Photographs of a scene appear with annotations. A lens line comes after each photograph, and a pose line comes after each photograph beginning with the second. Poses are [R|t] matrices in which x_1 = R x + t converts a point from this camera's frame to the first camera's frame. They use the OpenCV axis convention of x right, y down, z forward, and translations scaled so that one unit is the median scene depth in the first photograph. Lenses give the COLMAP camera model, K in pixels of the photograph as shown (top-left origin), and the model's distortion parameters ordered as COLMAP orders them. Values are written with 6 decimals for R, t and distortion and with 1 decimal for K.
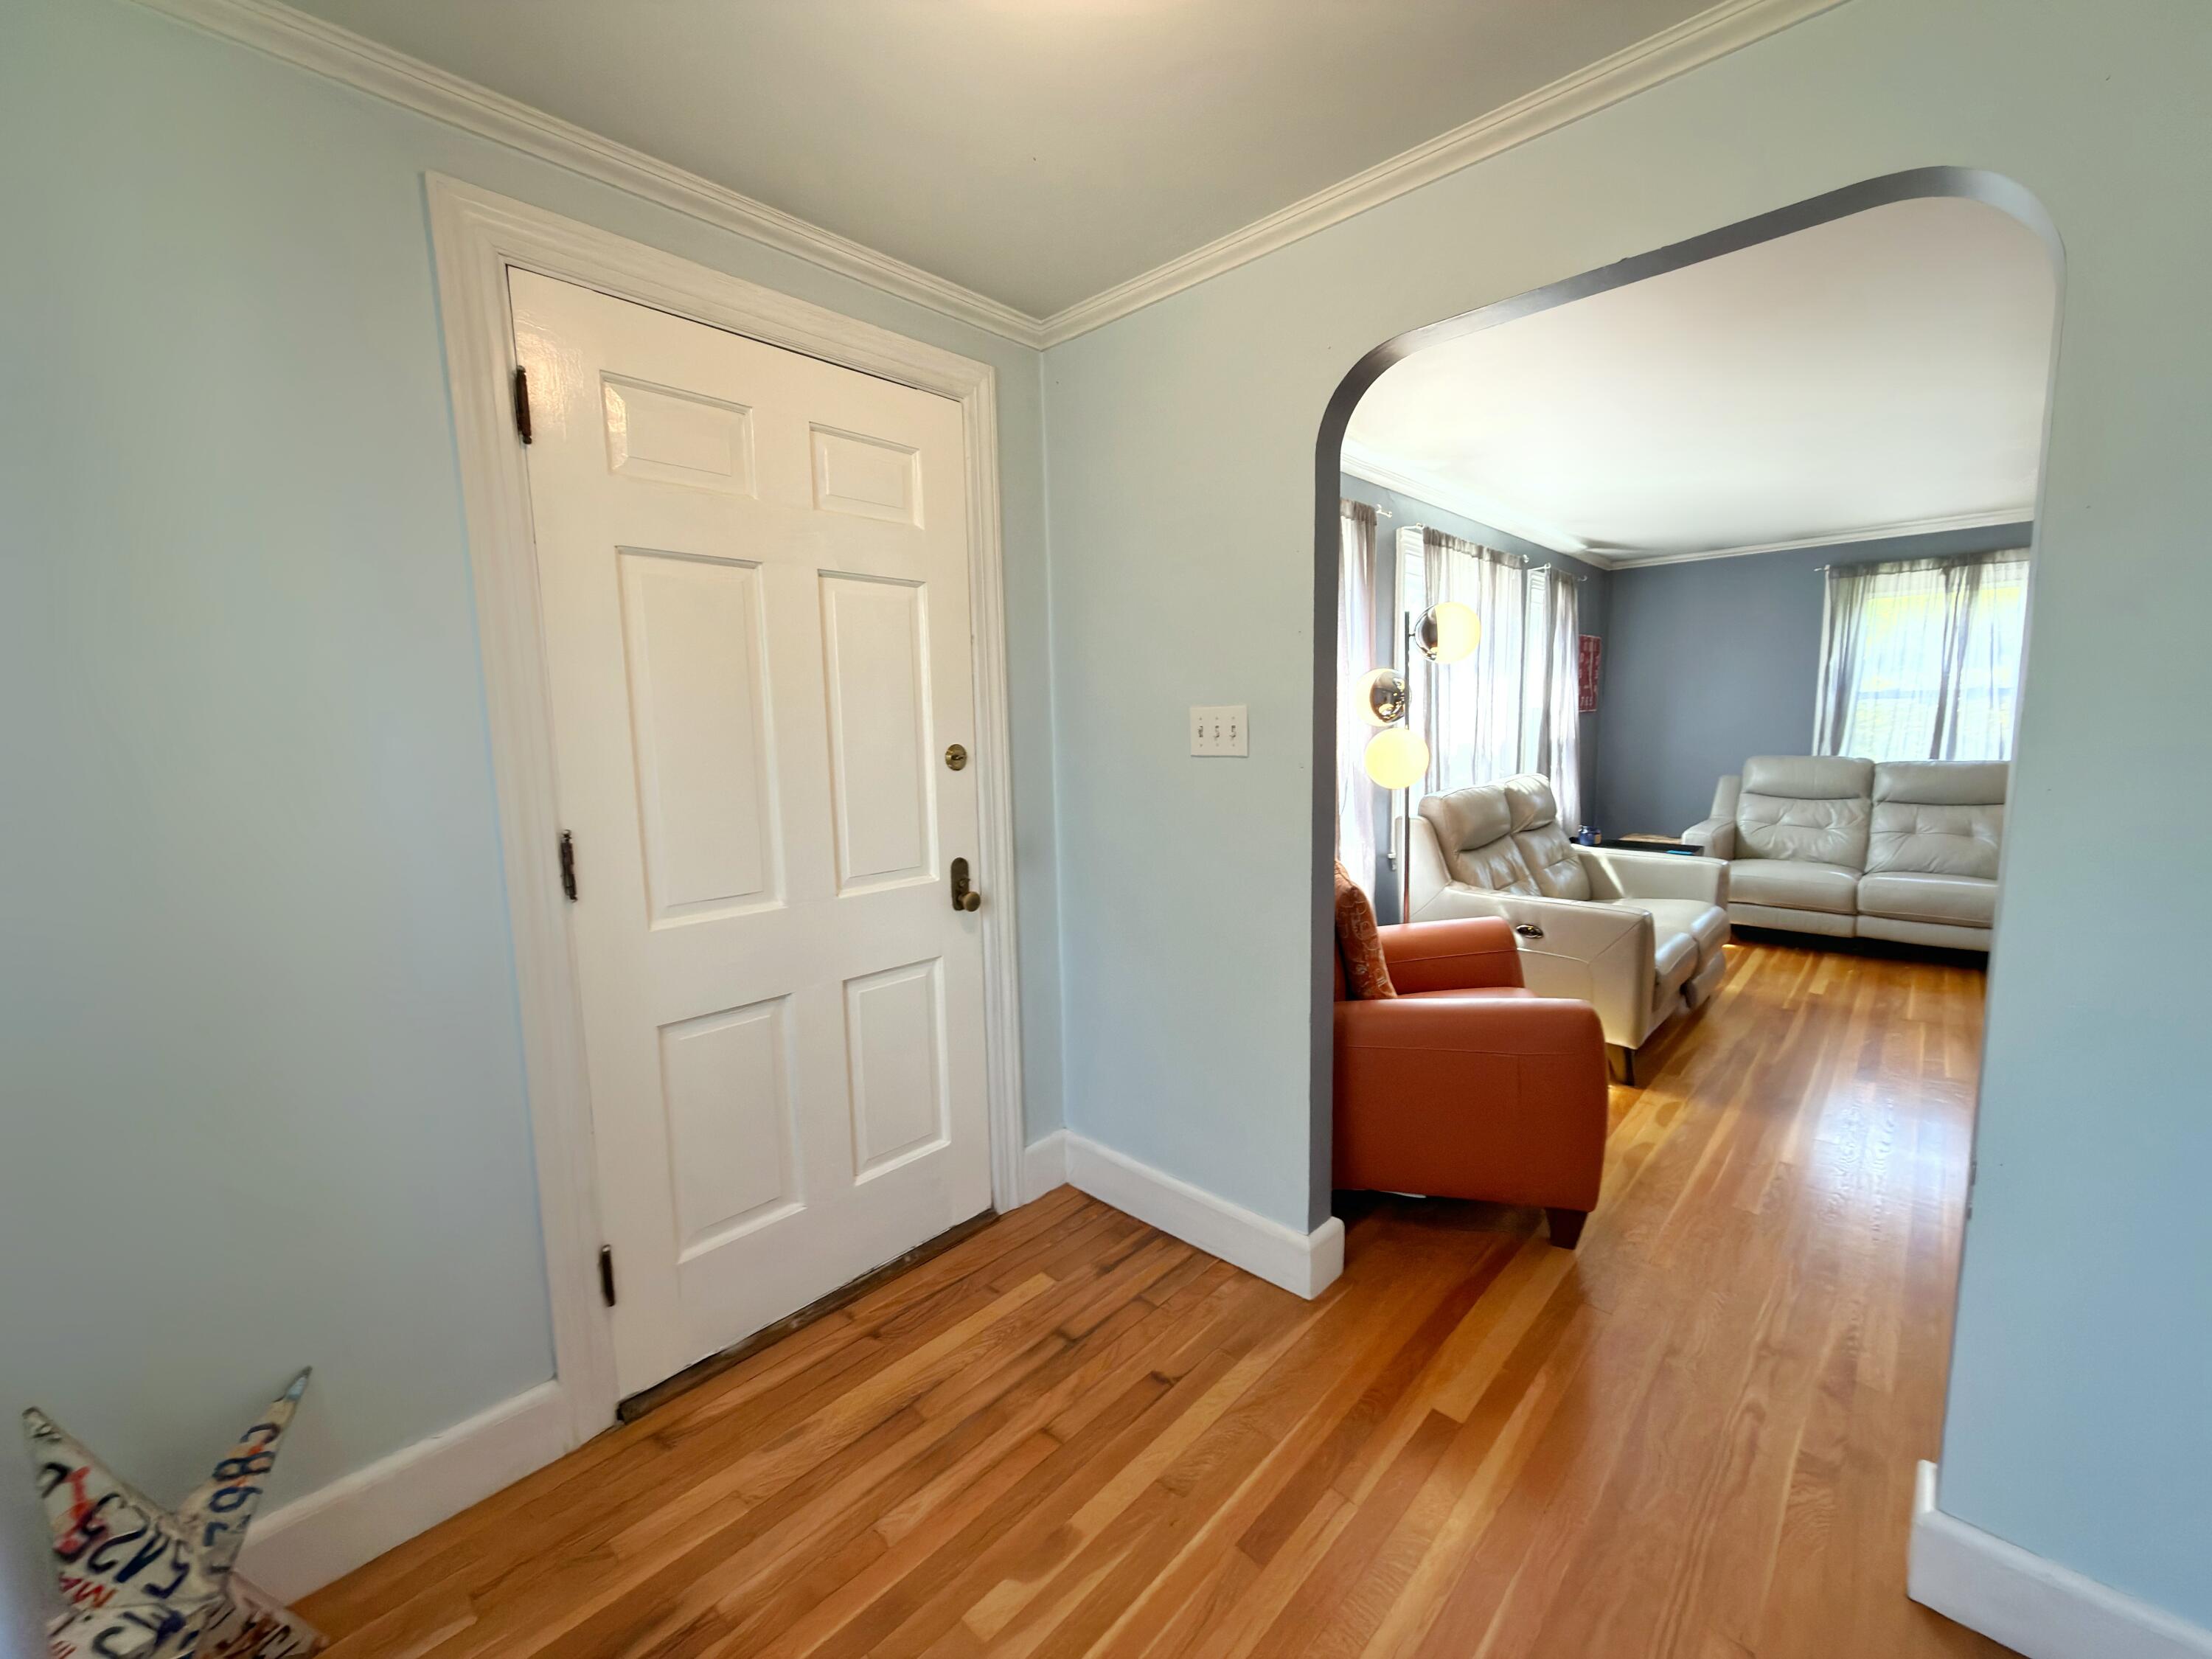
lens RADIAL K [[884.5, 0, 1106.0], [0, 884.5, 829.5], [0, 0, 1]] dist [0.000538, 0.000034]
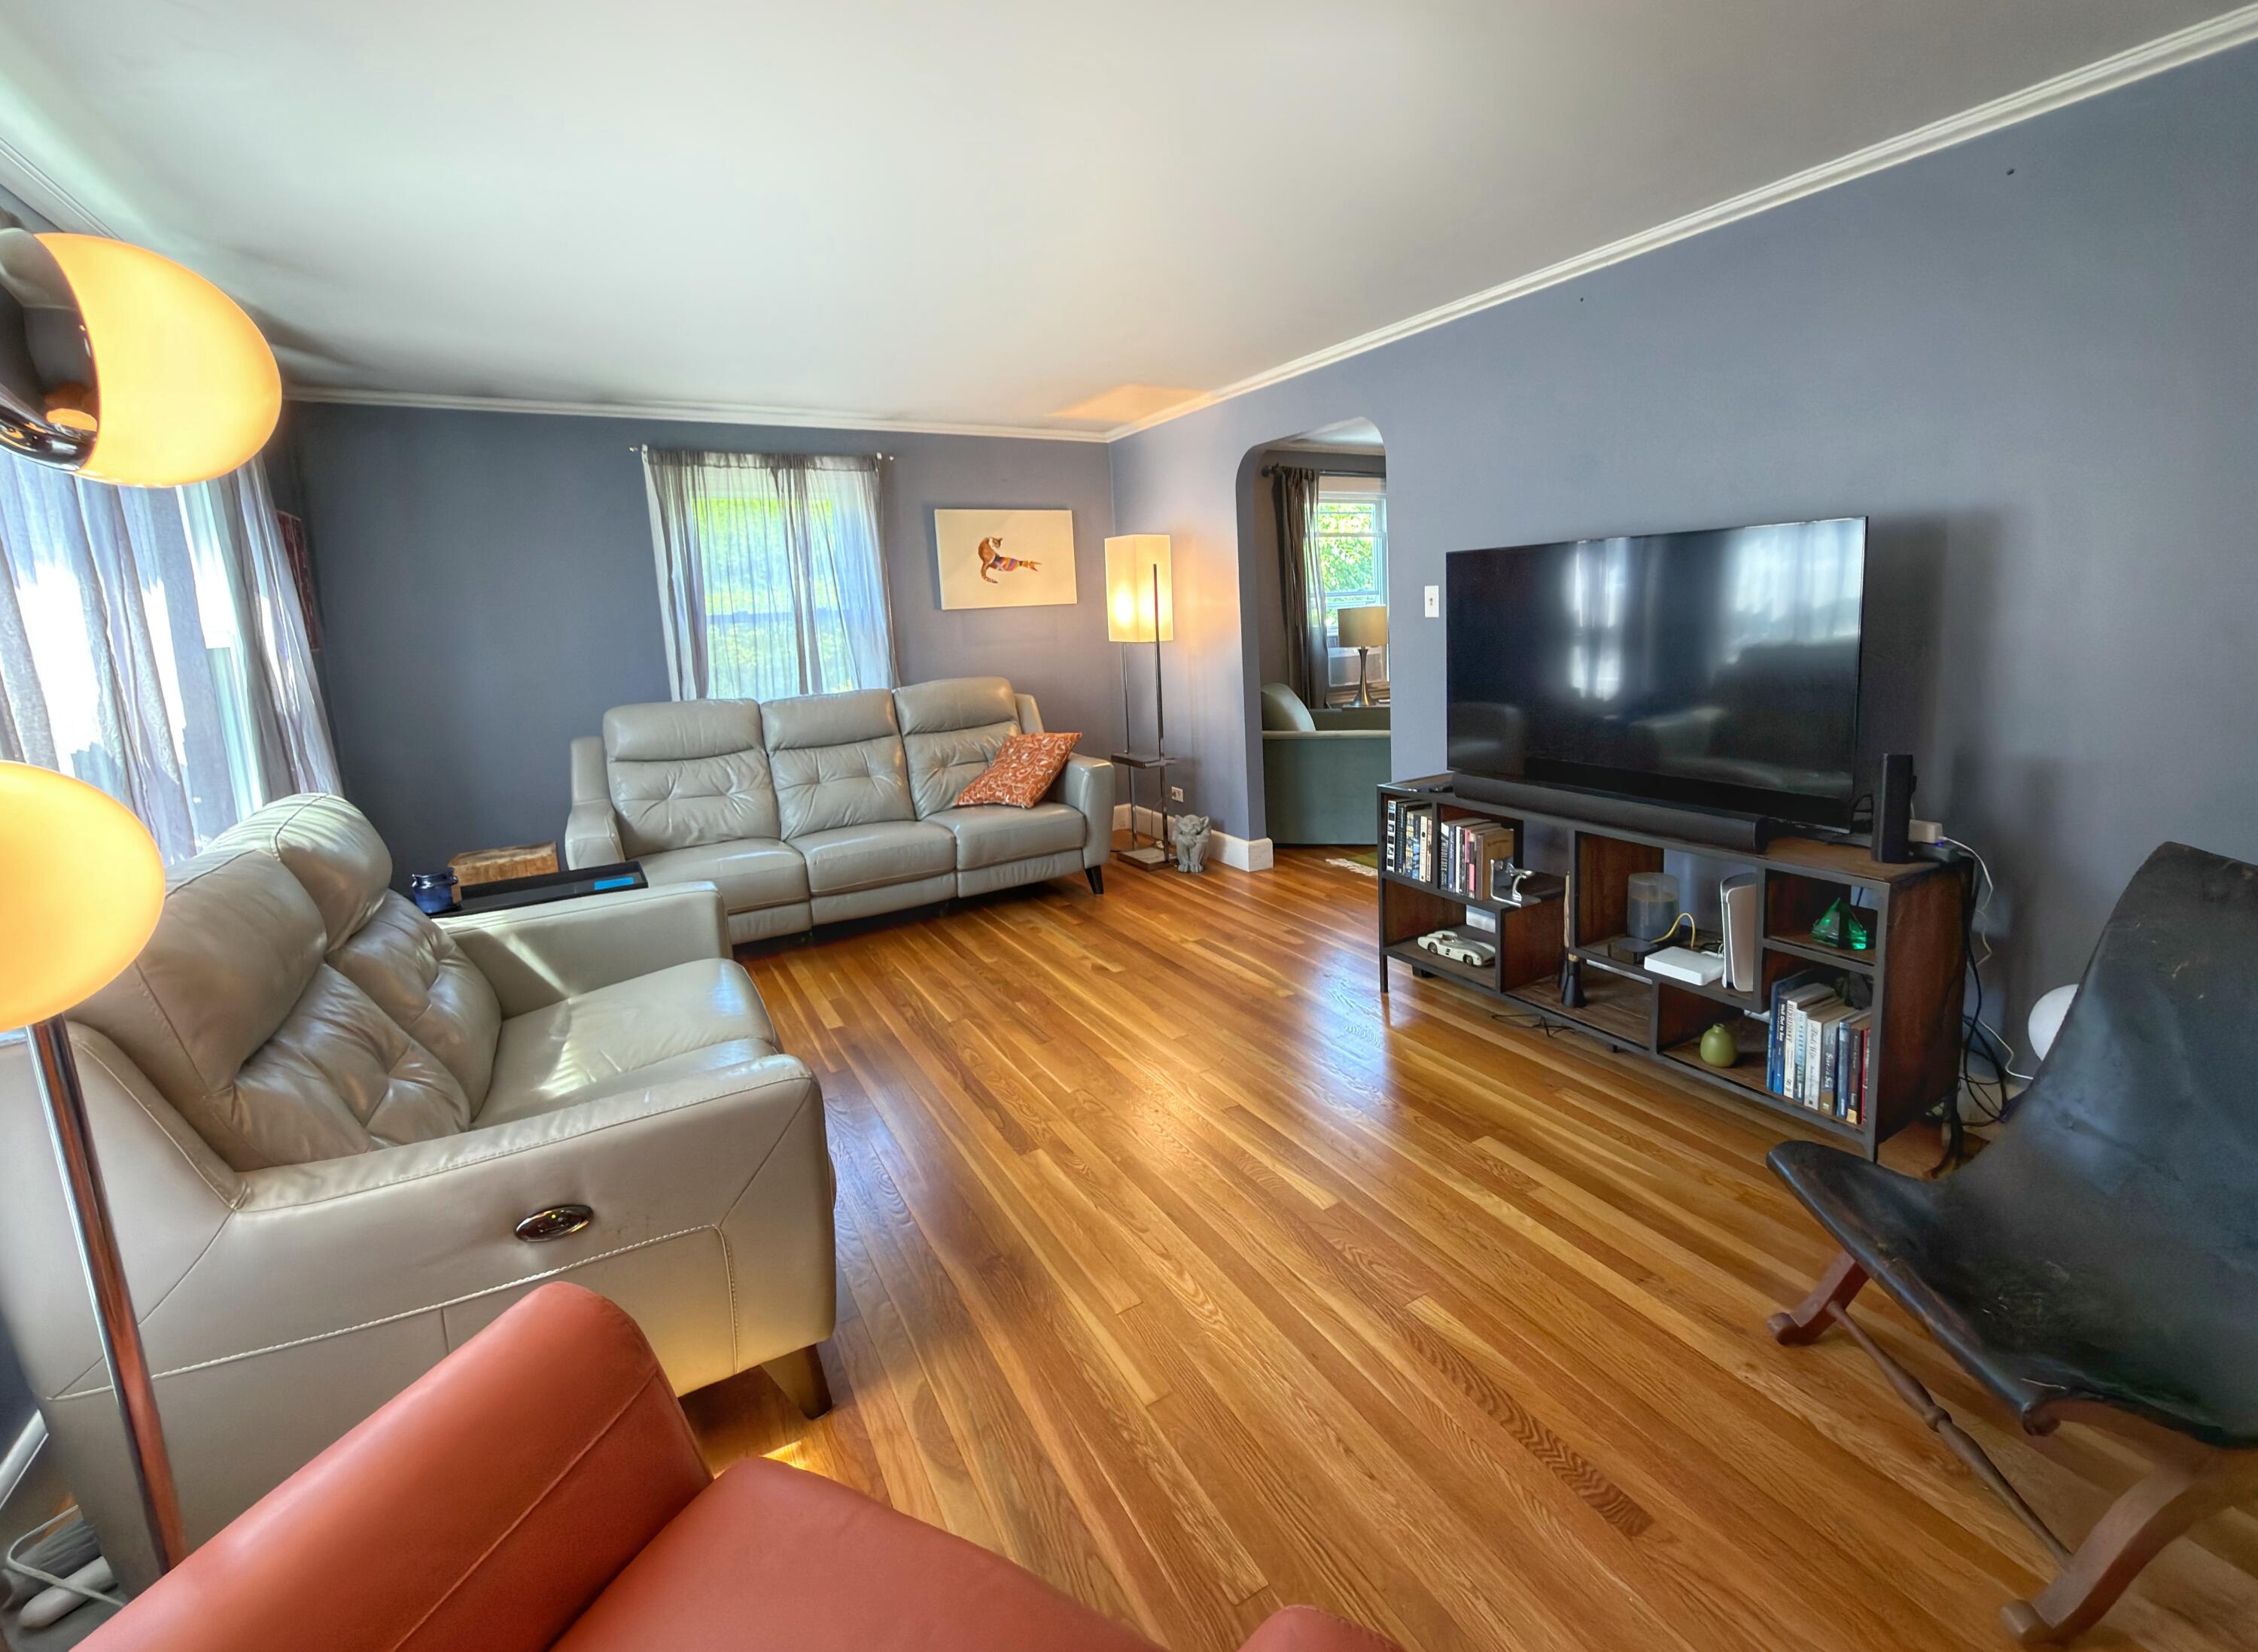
lens RADIAL K [[1000.6, 0, 1212.4], [0, 1000.6, 748.8], [0, 0, 1]] dist [-0.000168, 0.000076]
pose [[0.251665, -0.129944, 0.959051, 0.118226], [0.158127, 0.983150, 0.091715, -0.060615], [-0.954809, 0.128571, 0.267972, 0.430423]]
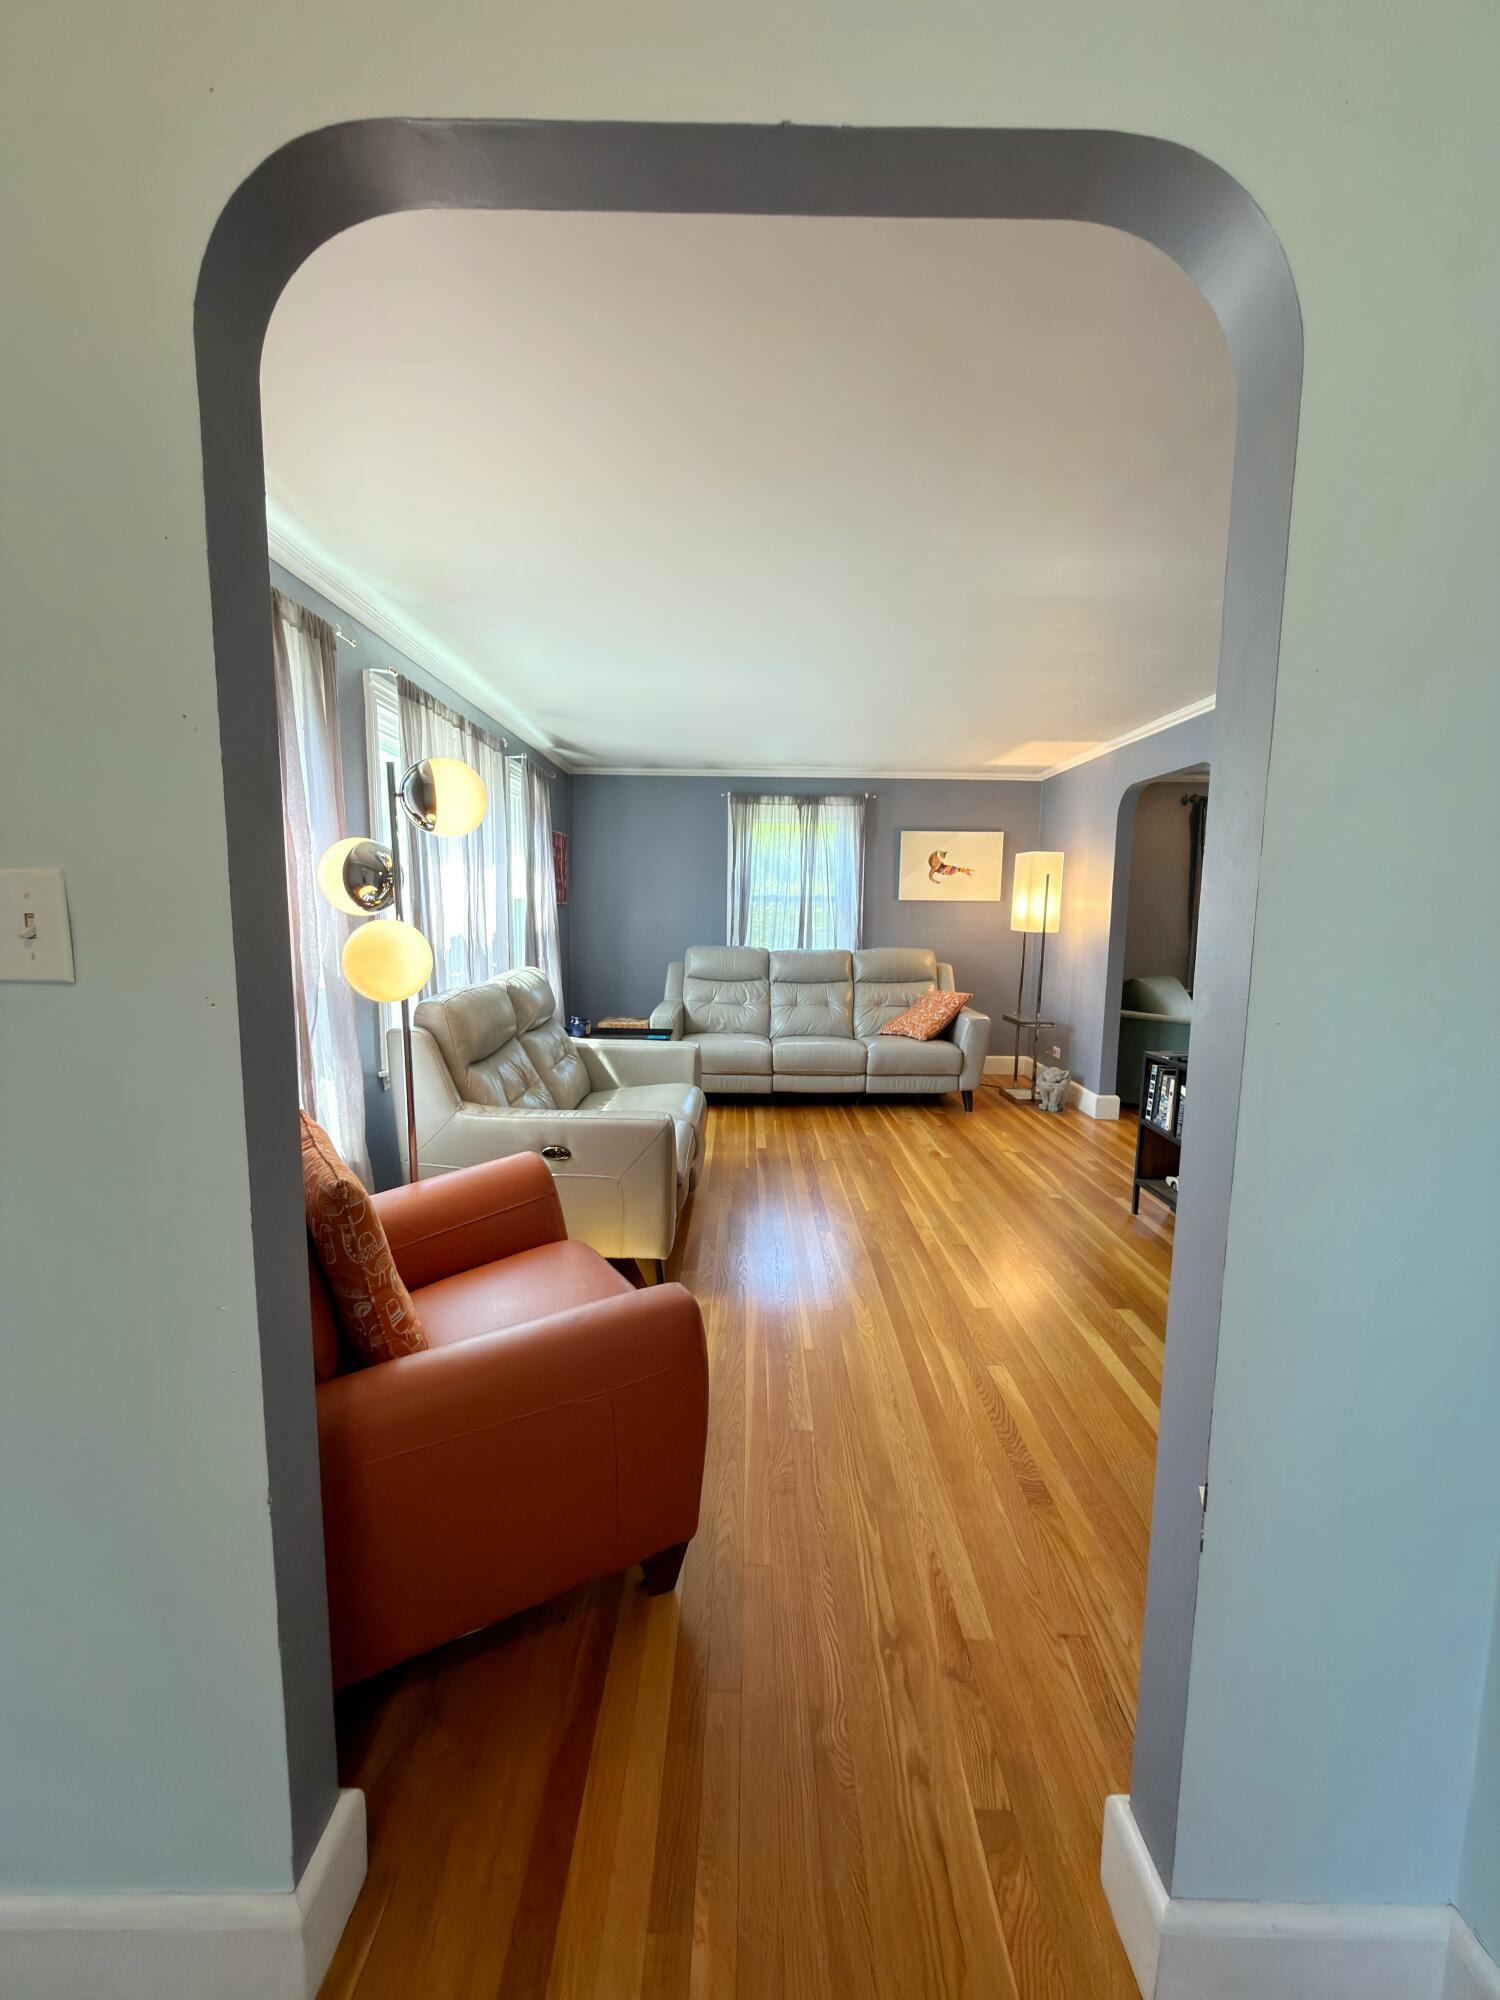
lens RADIAL K [[799.8, 0, 748.2], [0, 799.8, 1003.2], [0, 0, 1]] dist [0.000538, 0.000034]
pose [[0.724383, -0.054174, 0.687265, 0.058955], [0.057214, 0.998193, 0.018379, -0.027298], [-0.687019, 0.026008, 0.726174, 0.213926]]
